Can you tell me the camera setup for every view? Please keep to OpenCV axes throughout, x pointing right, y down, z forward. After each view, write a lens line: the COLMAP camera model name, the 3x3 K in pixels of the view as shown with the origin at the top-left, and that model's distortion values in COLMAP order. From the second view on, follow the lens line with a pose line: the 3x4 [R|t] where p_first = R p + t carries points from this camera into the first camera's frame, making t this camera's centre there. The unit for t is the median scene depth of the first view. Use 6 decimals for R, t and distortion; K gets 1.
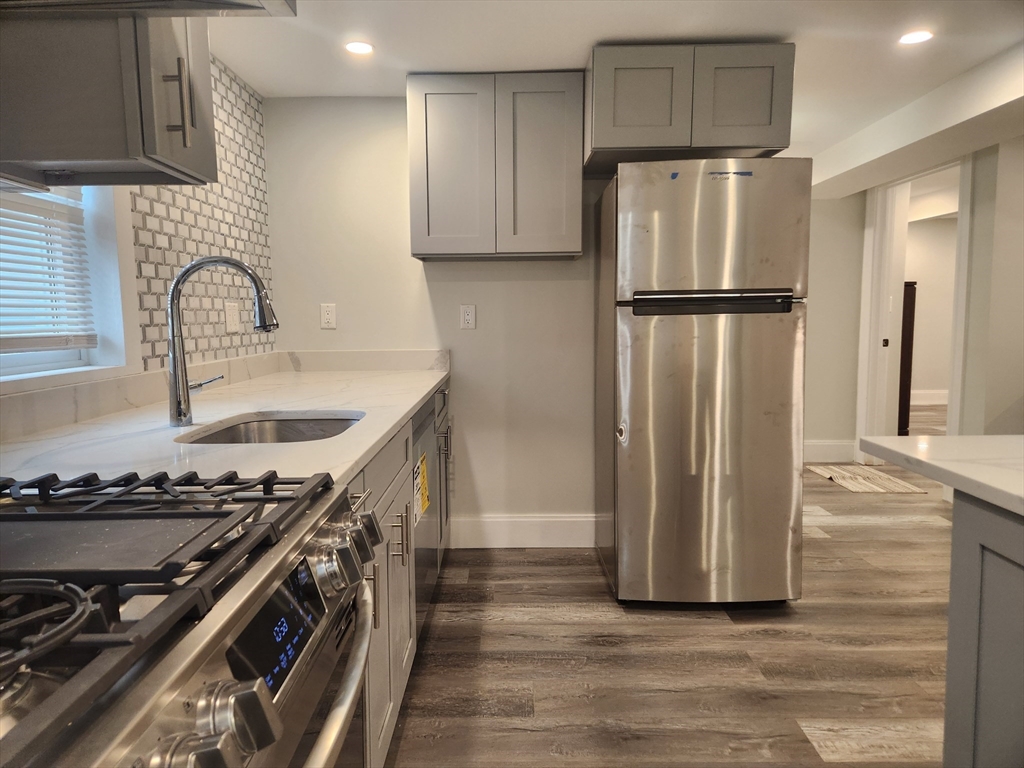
lens RADIAL K [[680.1, 0, 506.2], [0, 680.1, 381.7], [0, 0, 1]] dist [0.084150, -0.066885]
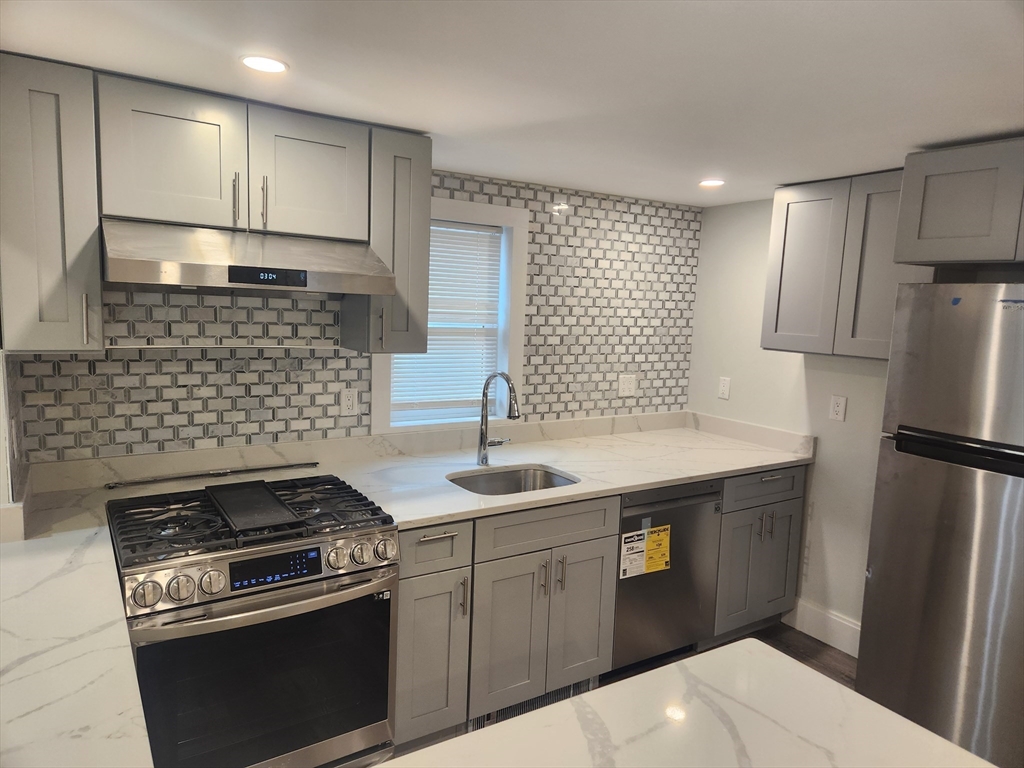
lens RADIAL K [[680.1, 0, 515.1], [0, 680.1, 389.4], [0, 0, 1]] dist [0.084150, -0.066885]
pose [[0.546869, 0.142097, -0.825071, 0.630767], [-0.127904, 0.988103, 0.085399, -0.183932], [0.827390, 0.058827, 0.558538, 0.069840]]
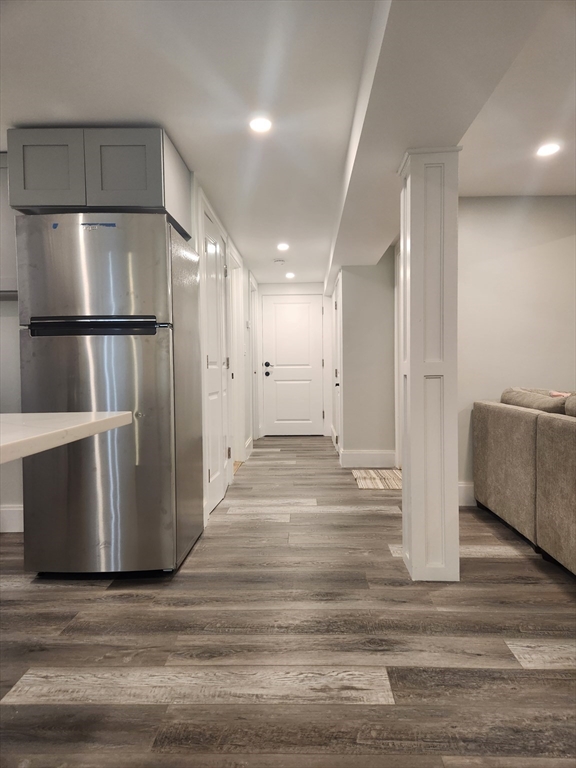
lens RADIAL K [[510.1, 0, 282.4], [0, 510.1, 390.0], [0, 0, 1]] dist [0.084150, -0.066885]
pose [[0.999368, -0.005477, -0.035127, 0.647727], [0.003535, 0.998473, -0.055120, 0.049297], [0.035375, 0.054961, 0.997862, 0.079829]]
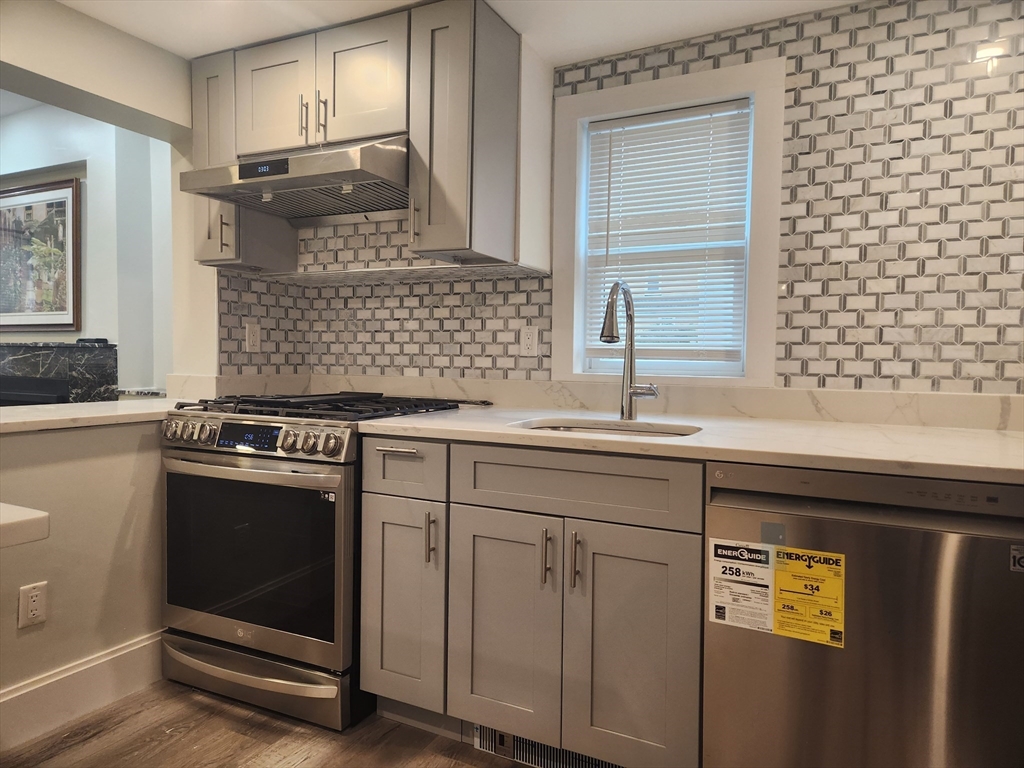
lens RADIAL K [[680.1, 0, 502.9], [0, 680.1, 383.7], [0, 0, 1]] dist [0.084150, -0.066885]
pose [[-0.449322, 0.041697, -0.892396, 0.481070], [-0.098032, 0.990577, 0.095643, -0.063719], [0.887975, 0.130458, -0.441000, 0.883276]]
